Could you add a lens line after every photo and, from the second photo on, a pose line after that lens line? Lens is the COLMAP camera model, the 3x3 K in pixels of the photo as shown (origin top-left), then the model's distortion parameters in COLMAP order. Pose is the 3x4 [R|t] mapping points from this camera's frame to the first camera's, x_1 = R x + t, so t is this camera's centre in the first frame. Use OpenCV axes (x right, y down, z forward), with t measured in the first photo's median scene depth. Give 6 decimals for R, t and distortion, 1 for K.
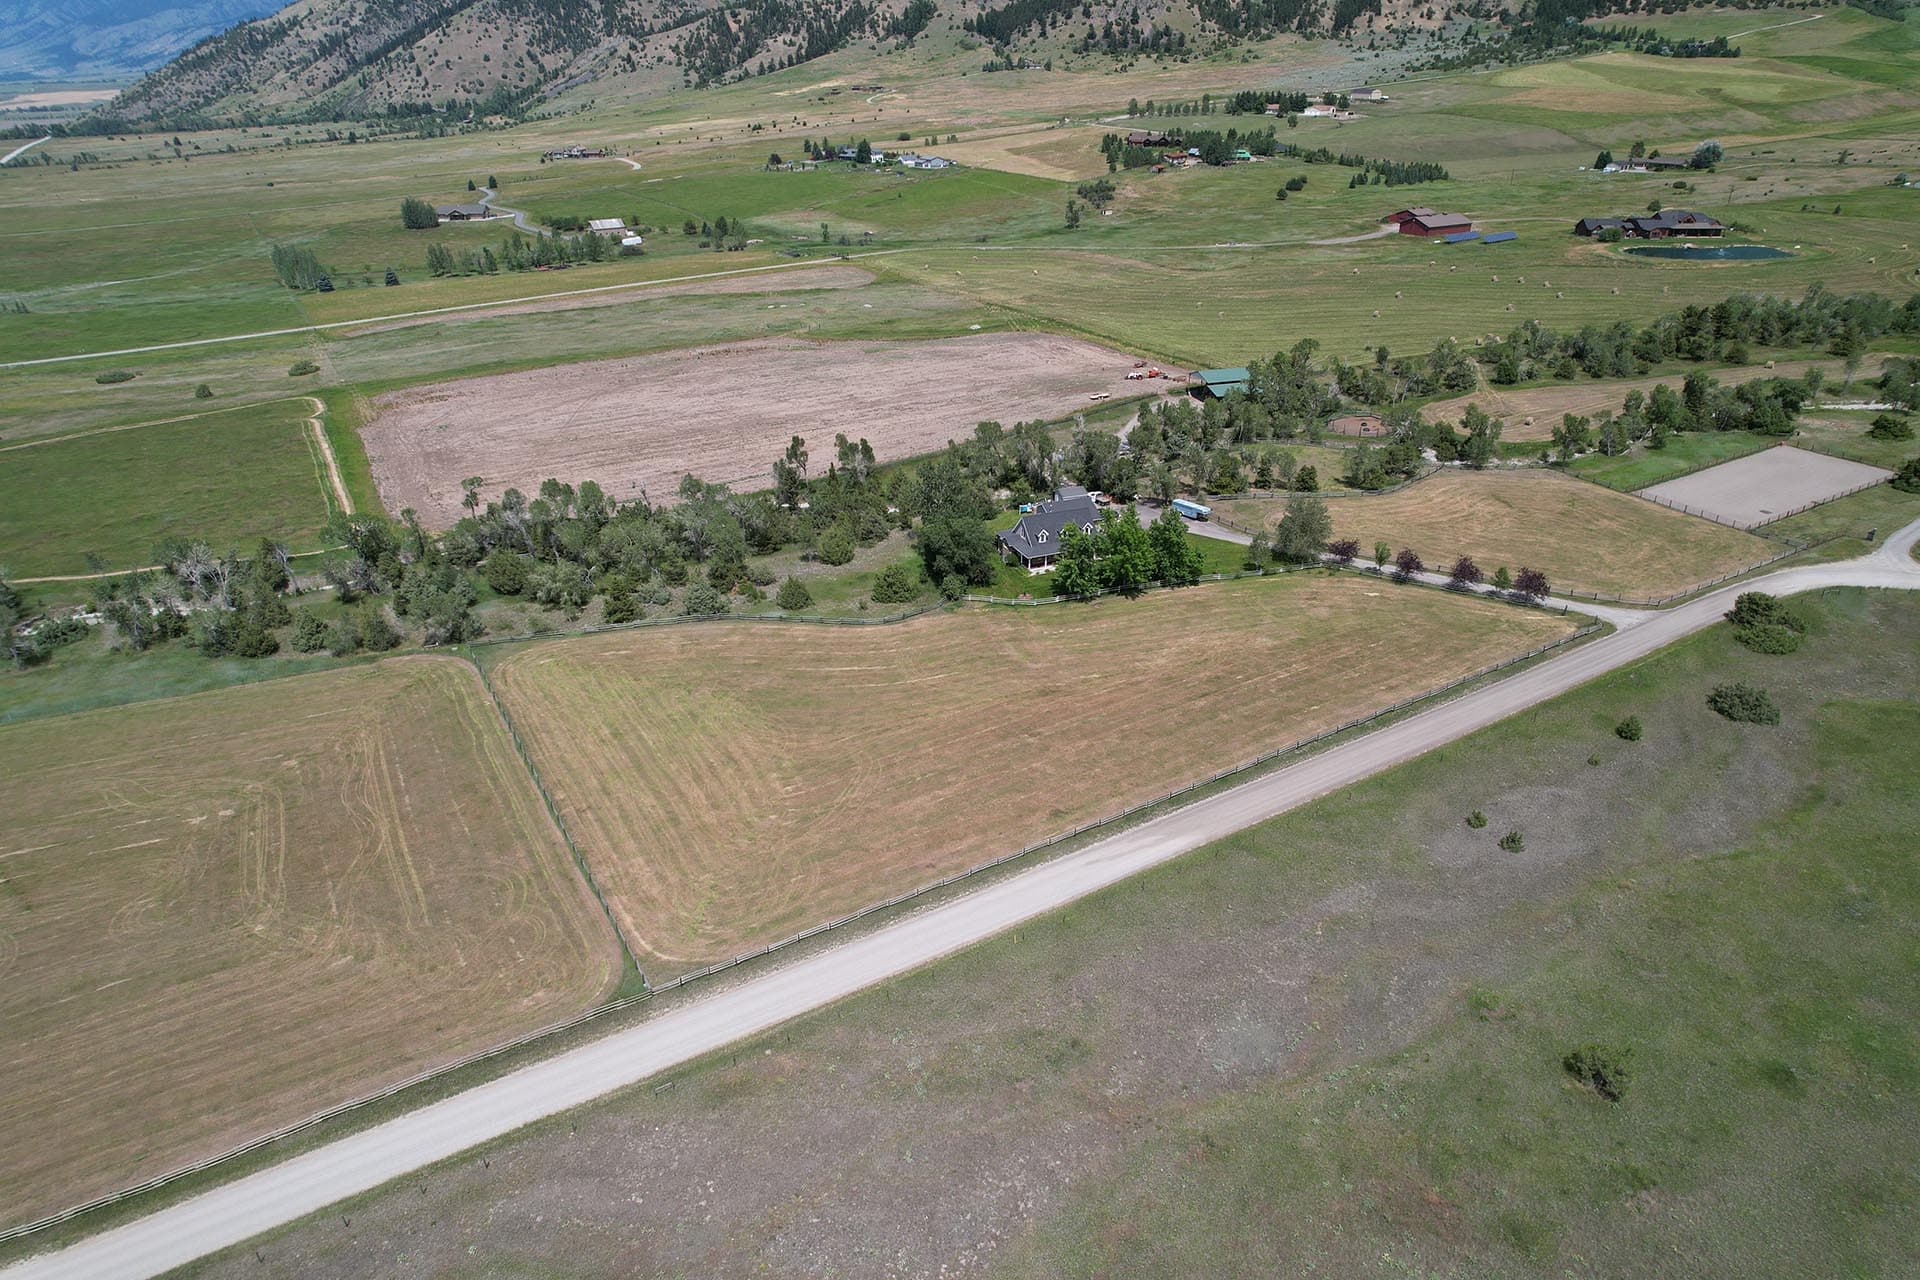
lens RADIAL K [[1226.7, 0, 960.0], [0, 1226.7, 640.0], [0, 0, 1]] dist [-0.080121, 0.072483]
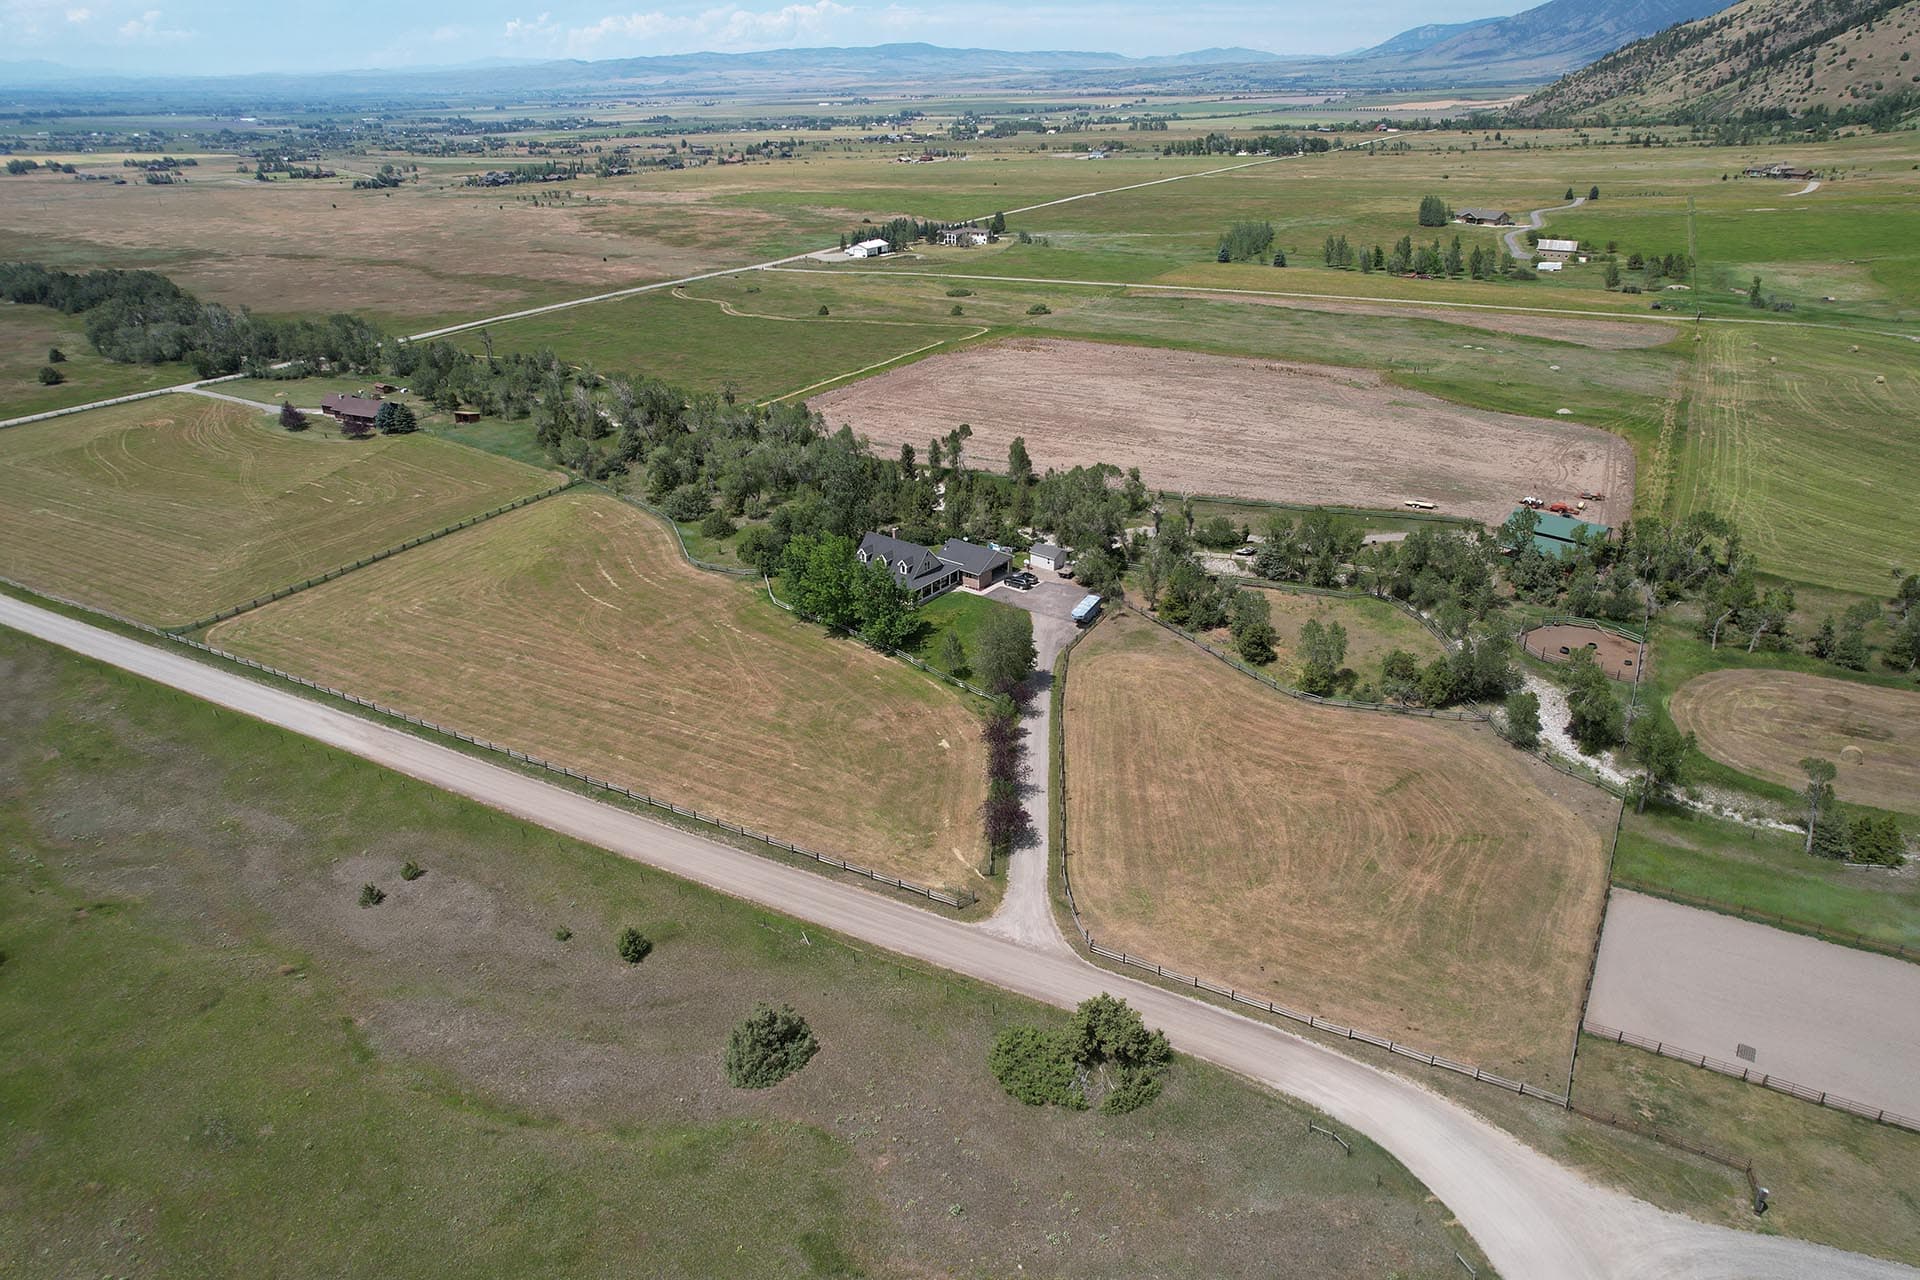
lens RADIAL K [[1226.7, 0, 960.0], [0, 1226.7, 640.0], [0, 0, 1]] dist [-0.080121, 0.072483]
pose [[0.491445, 0.373489, -0.786758, 0.665743], [-0.374379, 0.906247, 0.196358, -0.181636], [0.786335, 0.198046, 0.585197, 0.383604]]
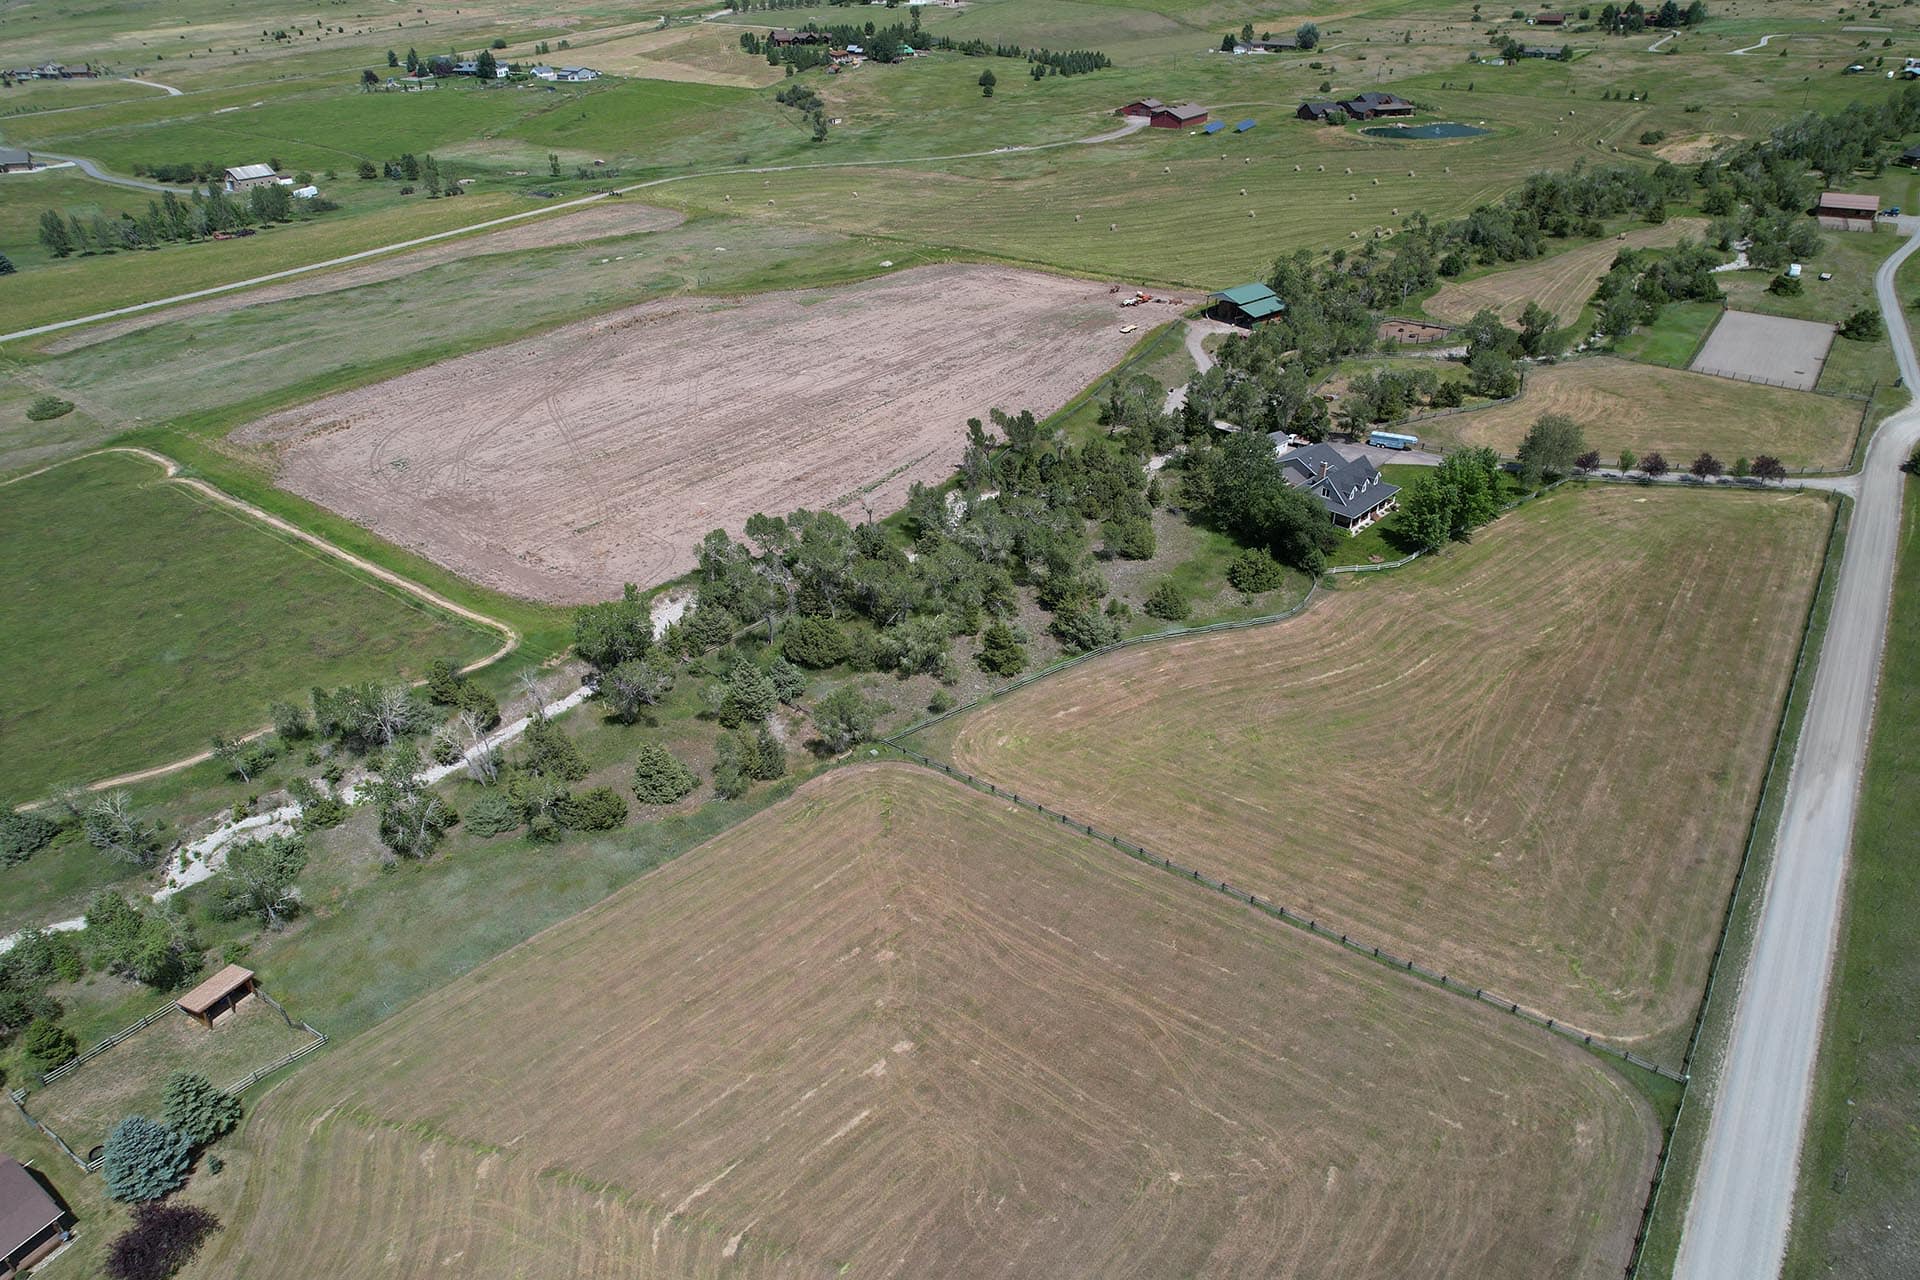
lens RADIAL K [[1226.7, 0, 960.0], [0, 1226.7, 640.0], [0, 0, 1]] dist [-0.080121, 0.072483]
pose [[0.916691, -0.200594, 0.345600, -0.428404], [0.172666, 0.978804, 0.110130, -0.098013], [-0.360366, -0.041282, 0.931897, 0.159500]]
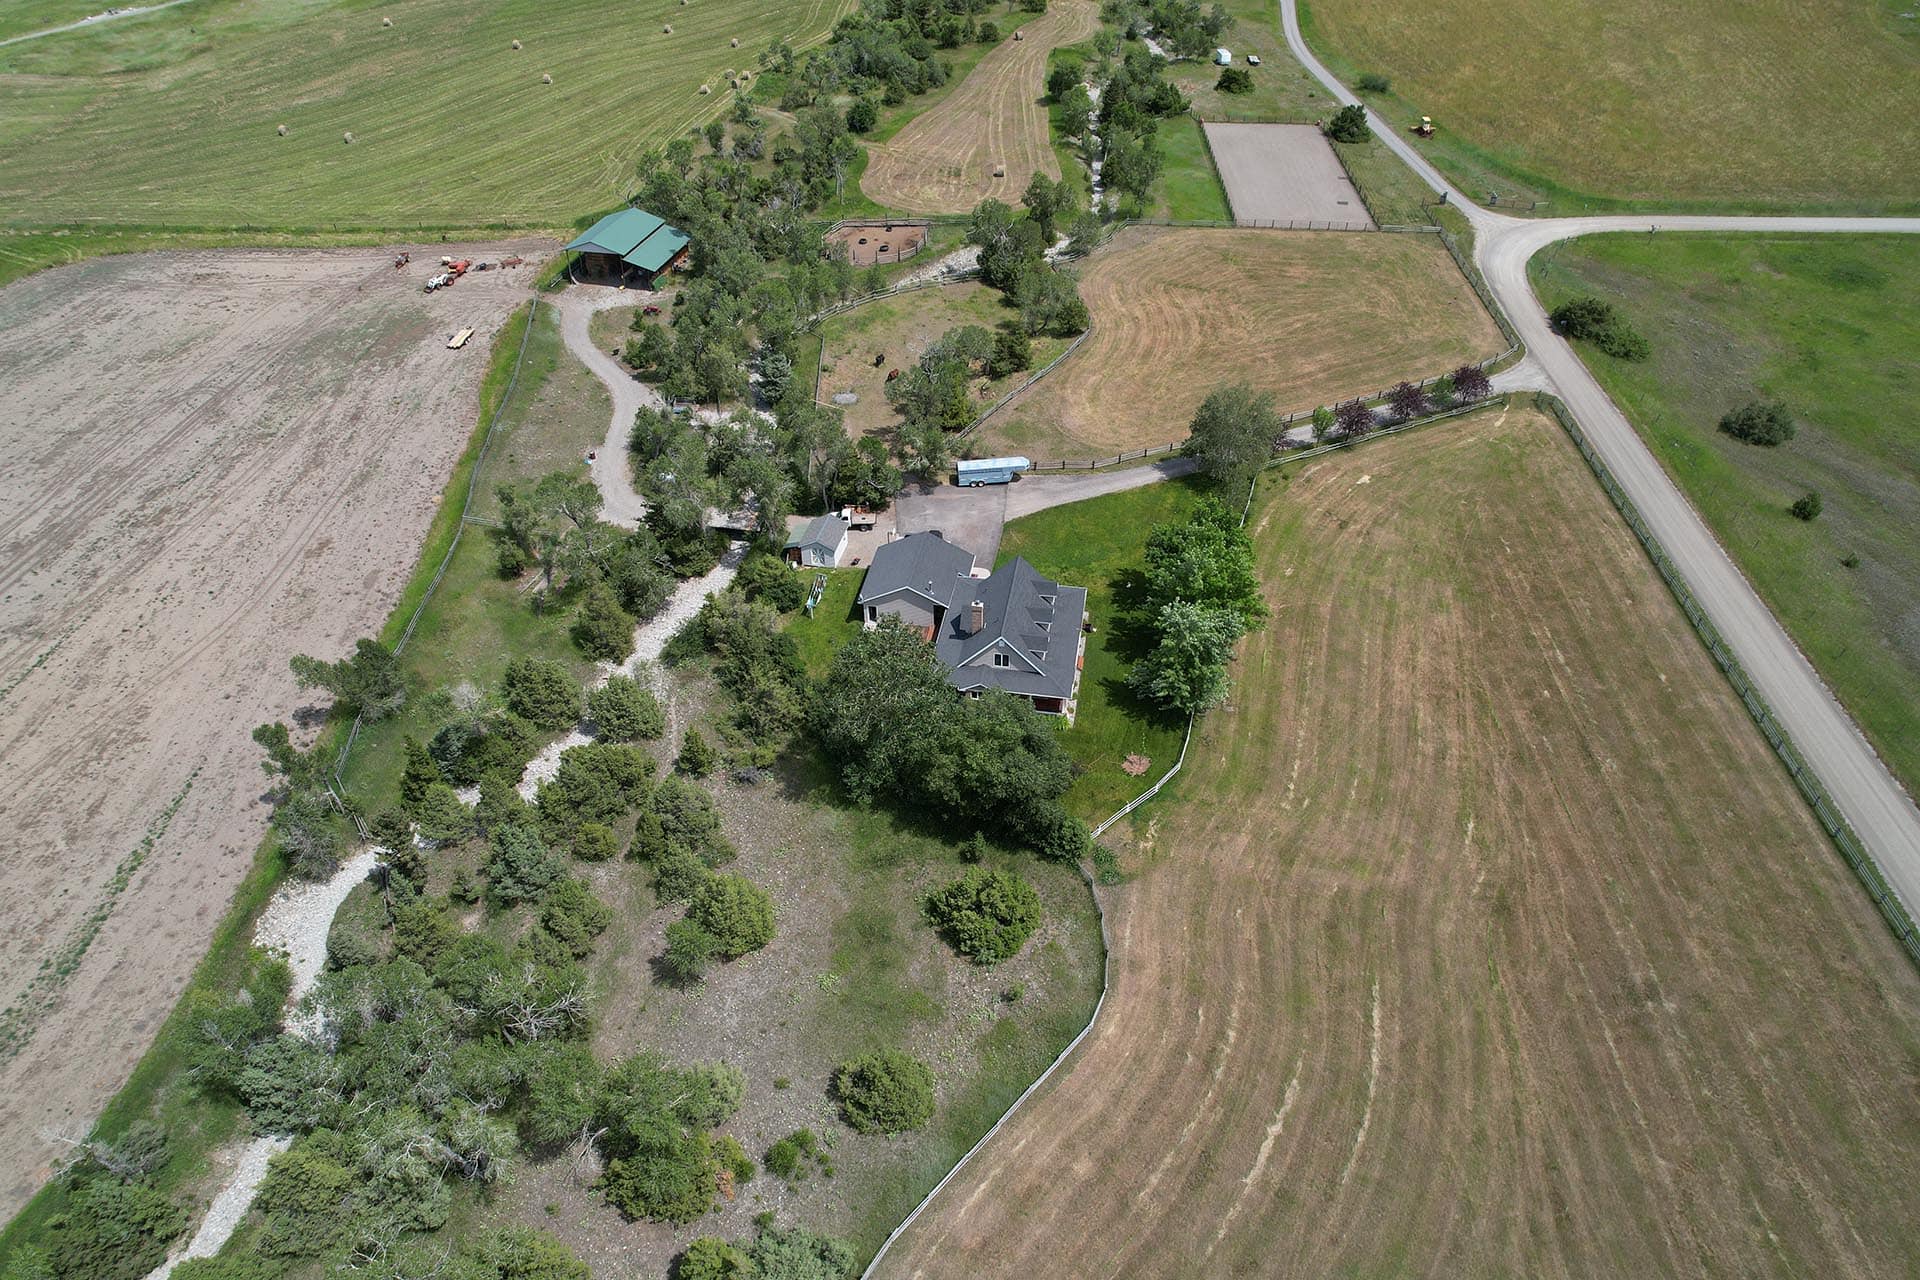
lens RADIAL K [[1226.7, 0, 960.0], [0, 1226.7, 640.0], [0, 0, 1]] dist [-0.080121, 0.072483]
pose [[0.536062, -0.528299, 0.658436, -0.229313], [0.370985, 0.848047, 0.378399, -0.229167], [-0.758292, 0.041425, 0.650597, 0.508369]]
